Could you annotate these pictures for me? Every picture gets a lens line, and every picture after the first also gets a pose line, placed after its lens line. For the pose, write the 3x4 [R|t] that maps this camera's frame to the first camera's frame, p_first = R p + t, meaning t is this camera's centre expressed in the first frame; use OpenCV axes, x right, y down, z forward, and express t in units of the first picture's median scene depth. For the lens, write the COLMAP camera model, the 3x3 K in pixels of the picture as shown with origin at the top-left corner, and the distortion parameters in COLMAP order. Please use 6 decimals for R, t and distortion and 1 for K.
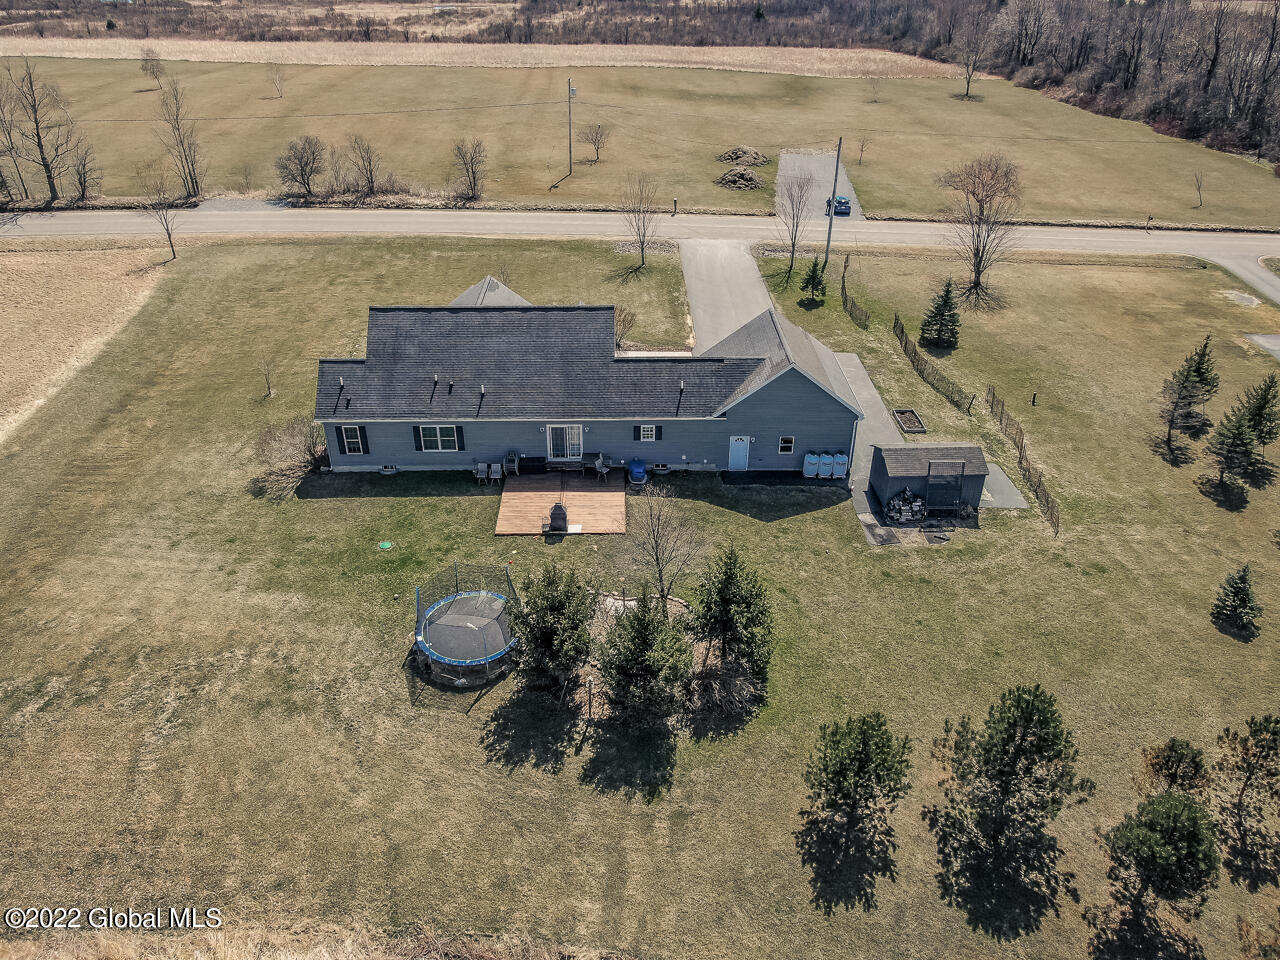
lens RADIAL K [[907.1, 0, 640.0], [0, 907.1, 480.0], [0, 0, 1]] dist [-0.010692, -0.002456]
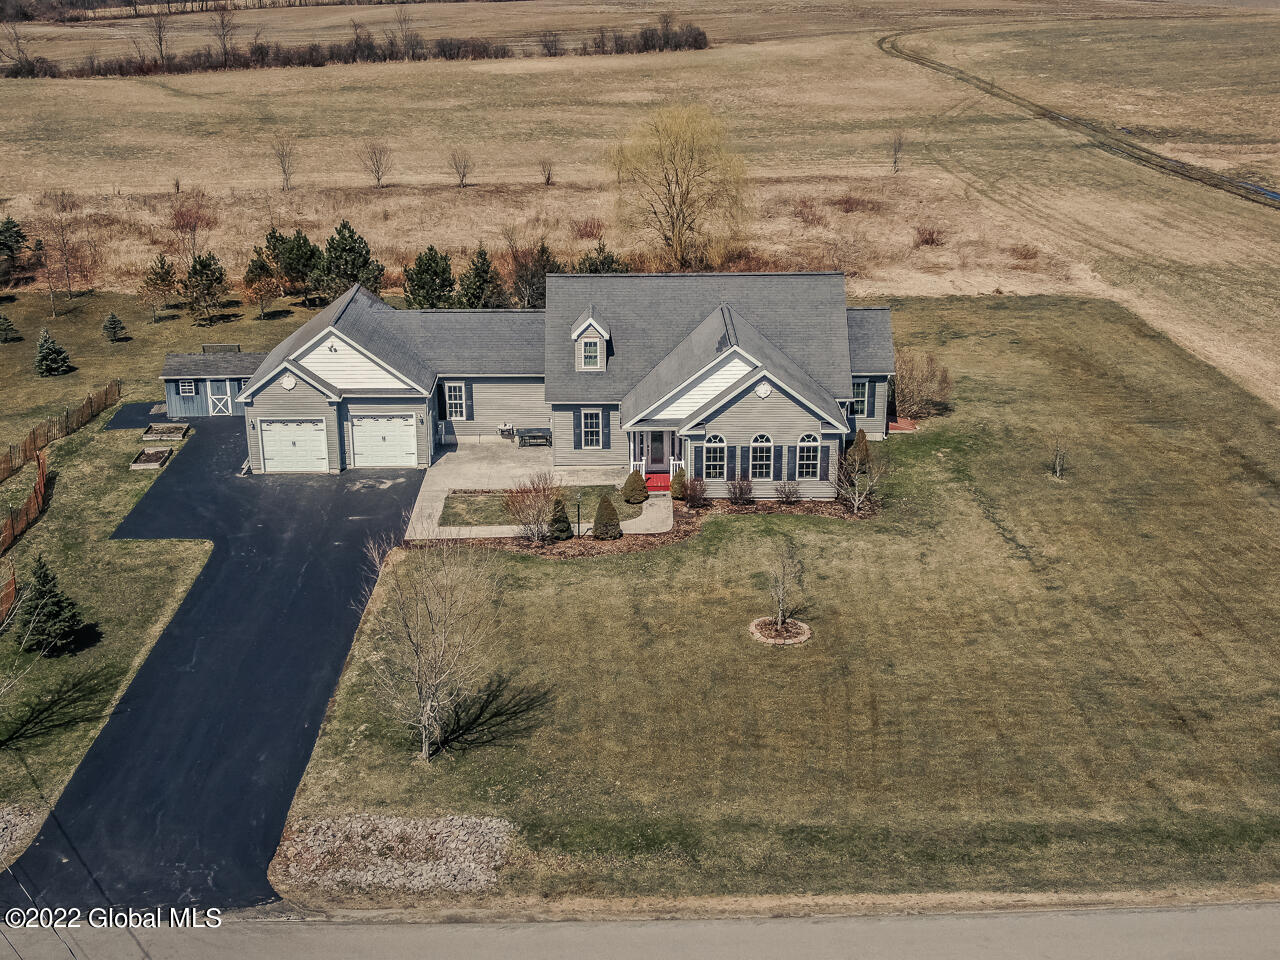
lens RADIAL K [[1597.5, 0, 640.0], [0, 1597.5, 480.0], [0, 0, 1]] dist [0.213654, -1.040426]
pose [[-0.999976, -0.003453, 0.006059, -0.092462], [0.002553, 0.627250, 0.778814, -0.908417], [-0.006490, 0.778810, -0.627226, 1.548687]]
